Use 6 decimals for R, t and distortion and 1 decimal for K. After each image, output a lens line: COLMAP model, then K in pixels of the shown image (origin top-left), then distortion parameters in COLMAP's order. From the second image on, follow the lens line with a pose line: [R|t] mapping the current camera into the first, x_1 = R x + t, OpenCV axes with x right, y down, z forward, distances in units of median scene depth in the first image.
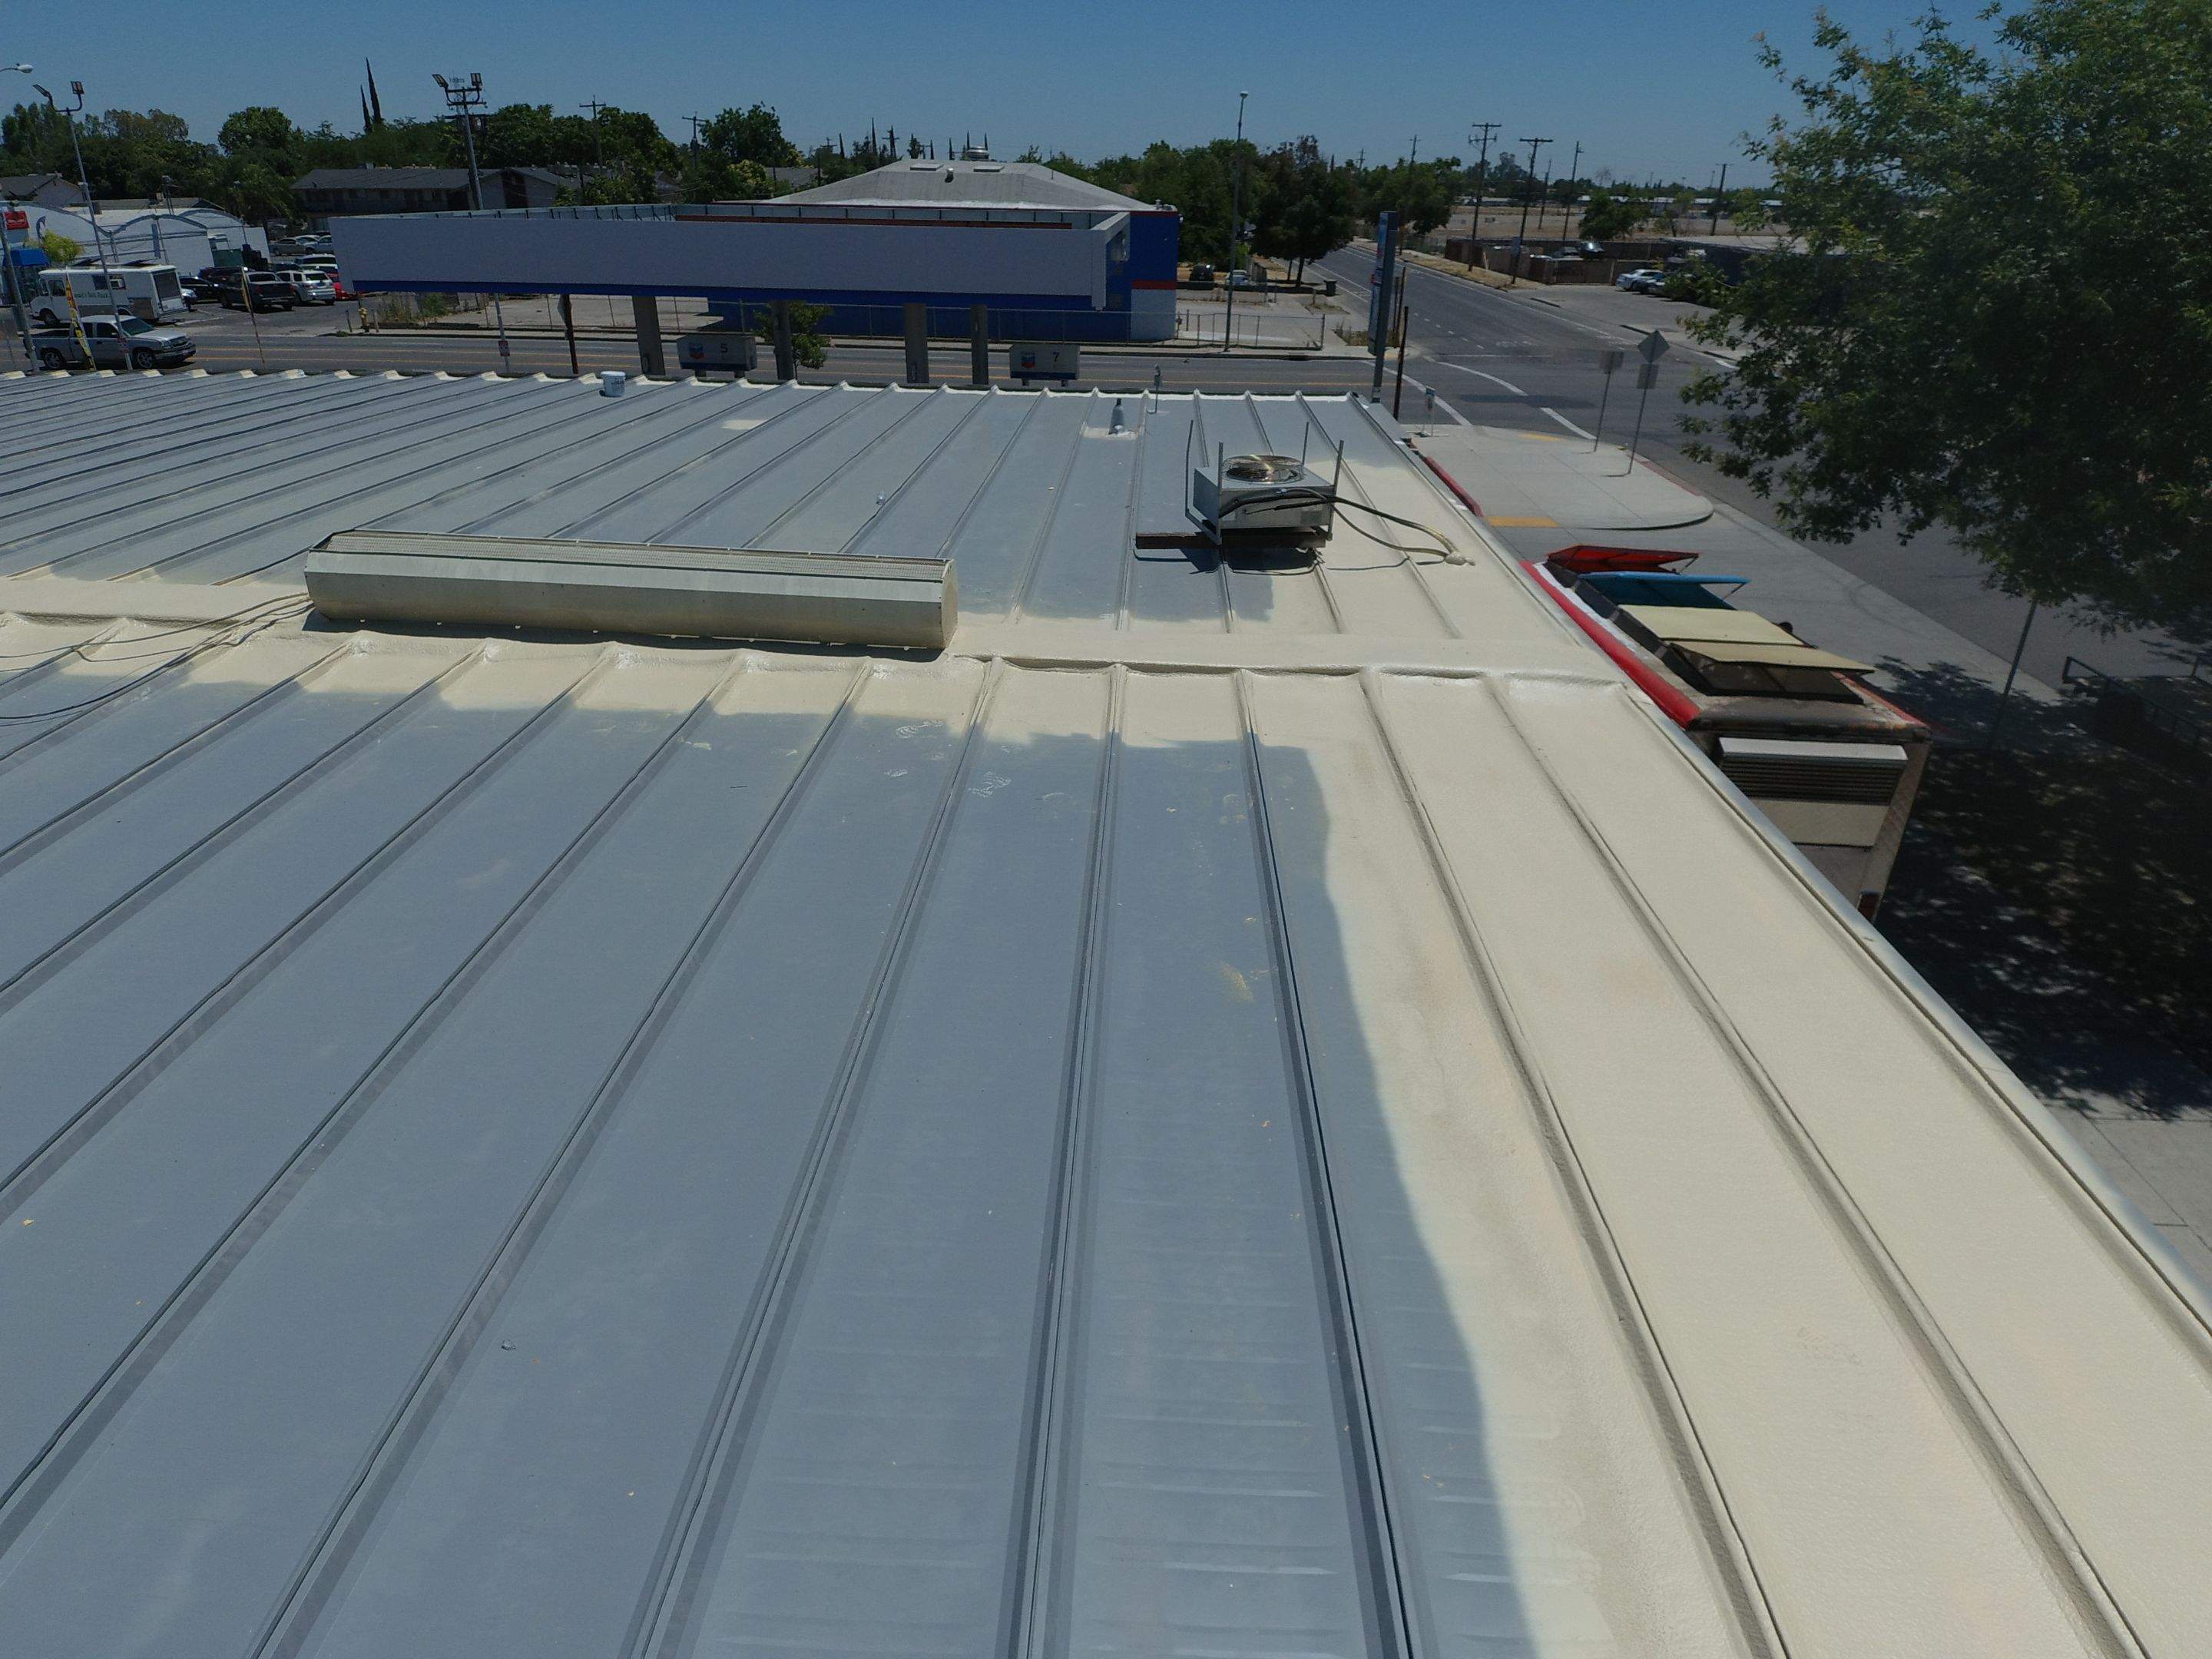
lens RADIAL K [[1274.6, 0, 1106.0], [0, 1274.6, 829.5], [0, 0, 1]] dist [0.074602, -0.109328]
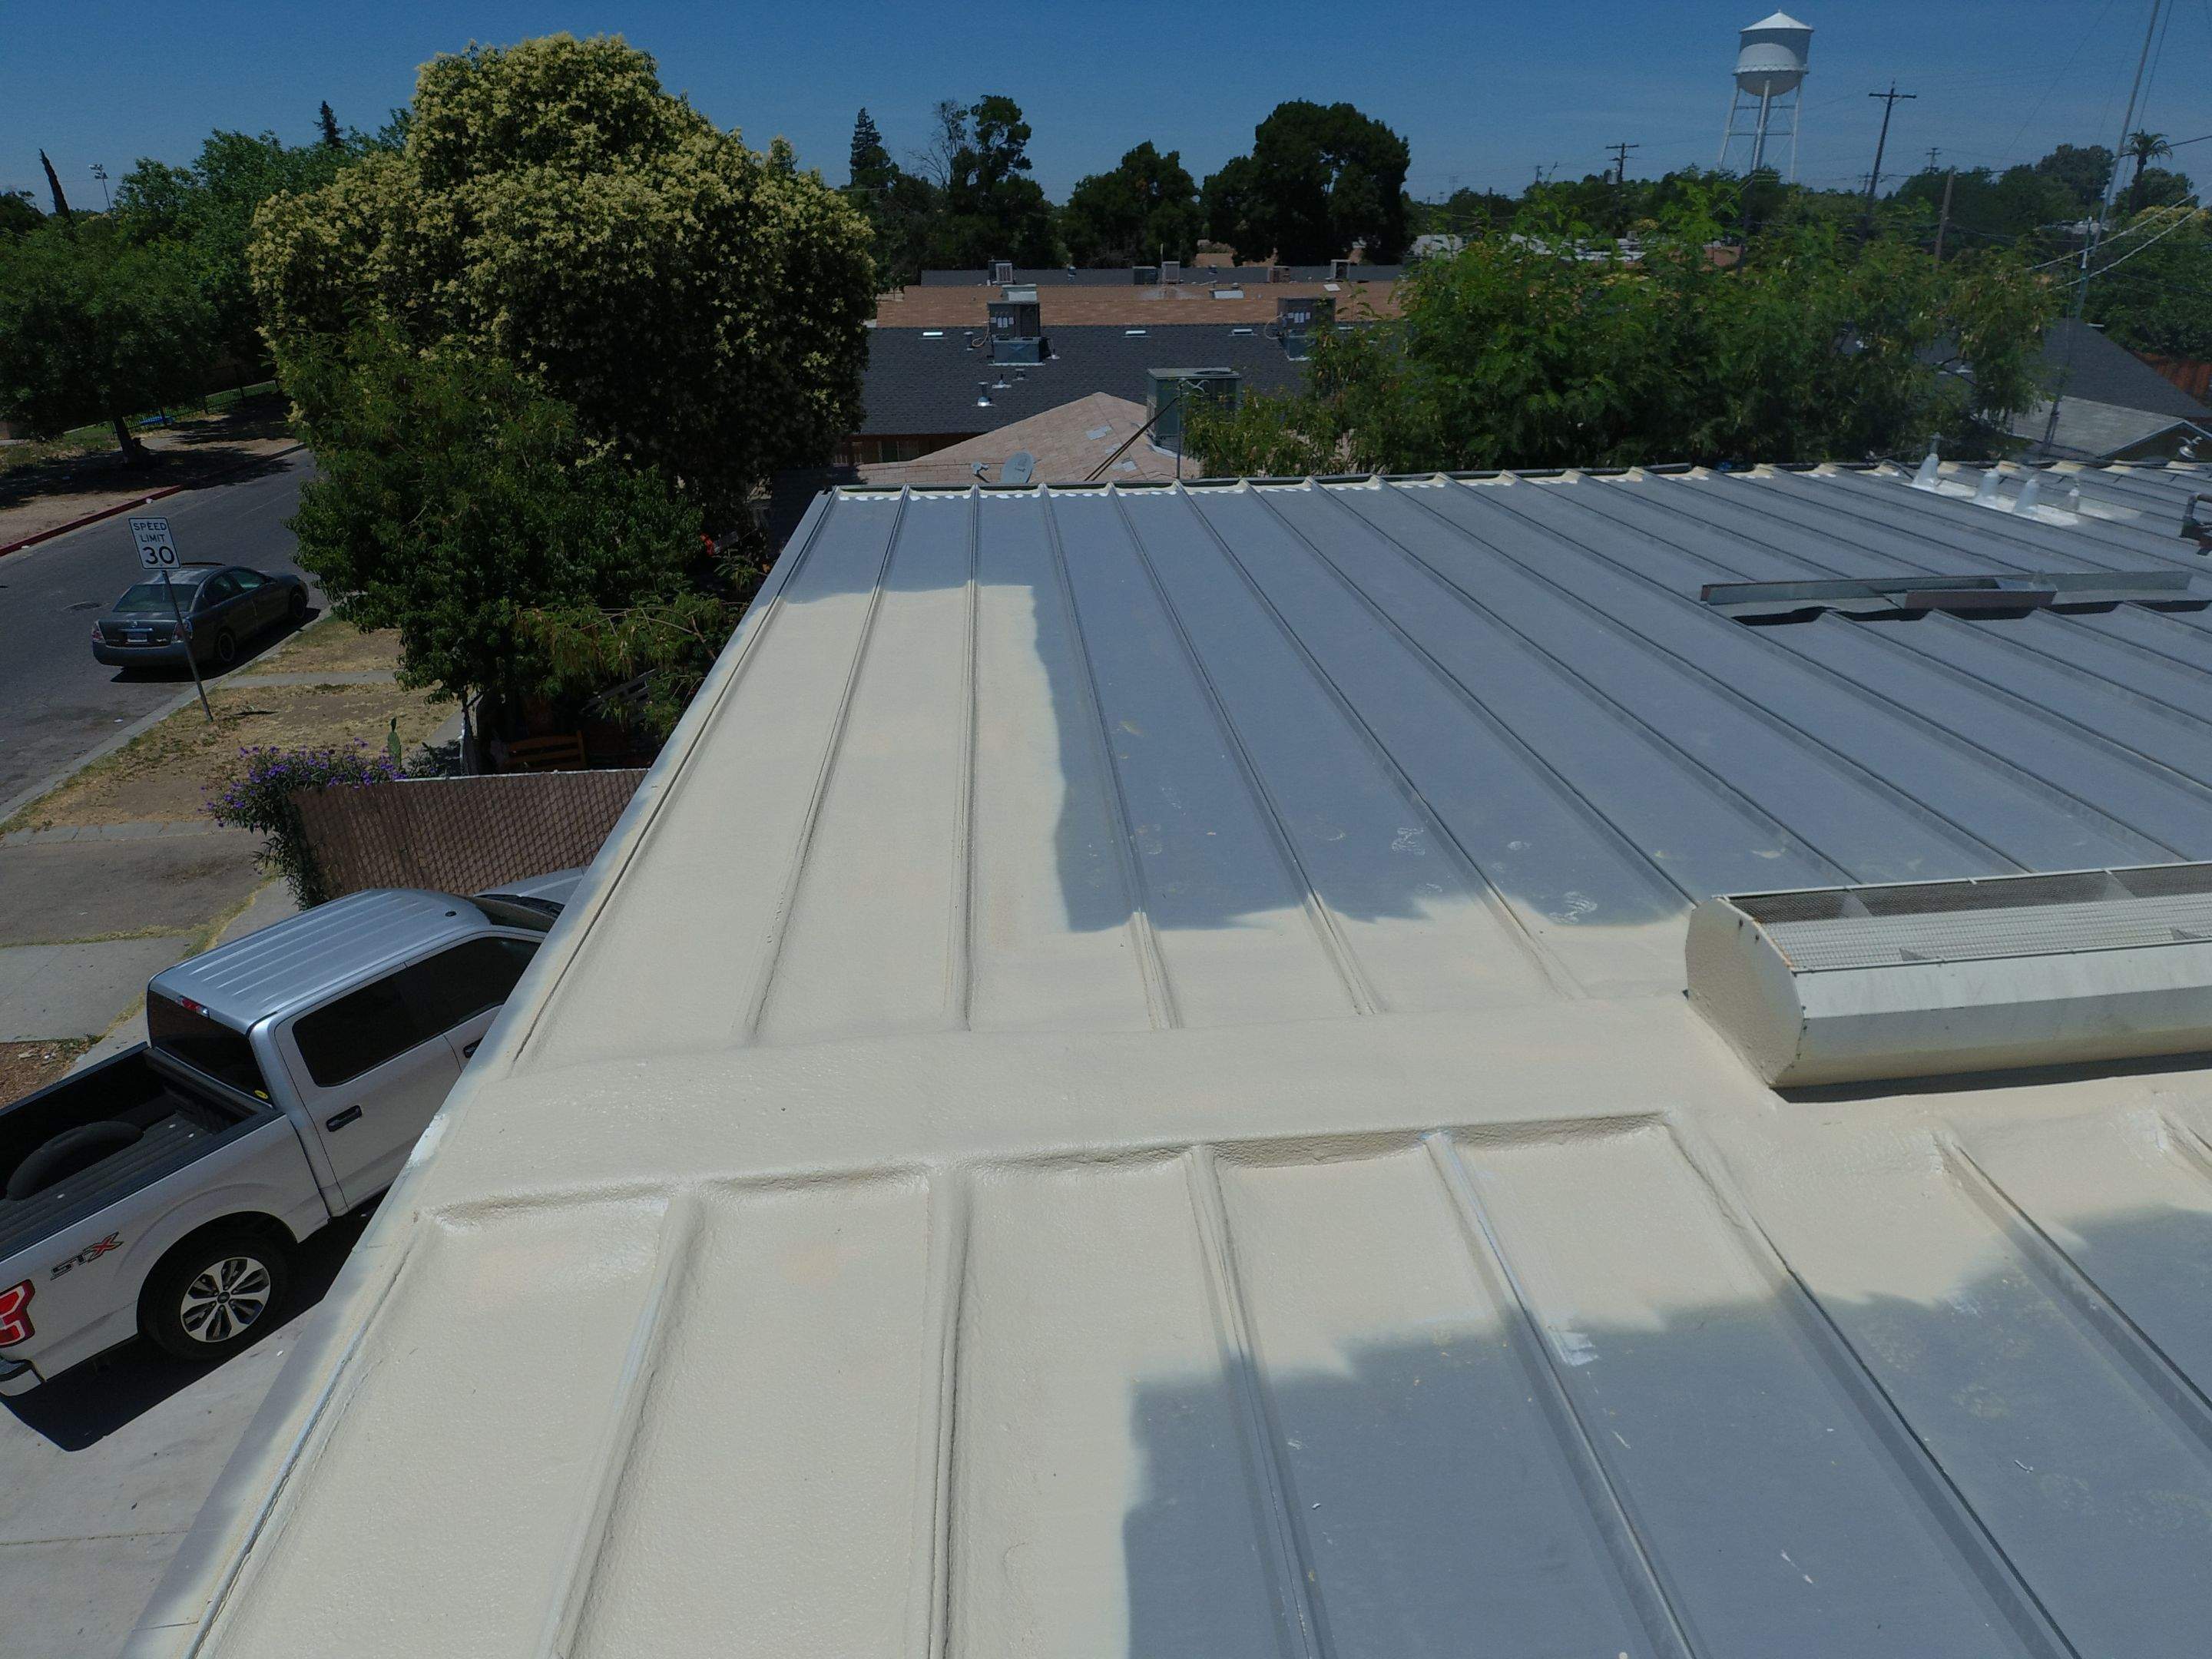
lens RADIAL K [[1274.6, 0, 1106.0], [0, 1274.6, 829.5], [0, 0, 1]] dist [0.074602, -0.109328]
pose [[-0.992308, 0.047535, -0.114300, 0.242077], [-0.060629, 0.618387, 0.783531, -0.777387], [0.107926, 0.784435, -0.610749, 1.566047]]
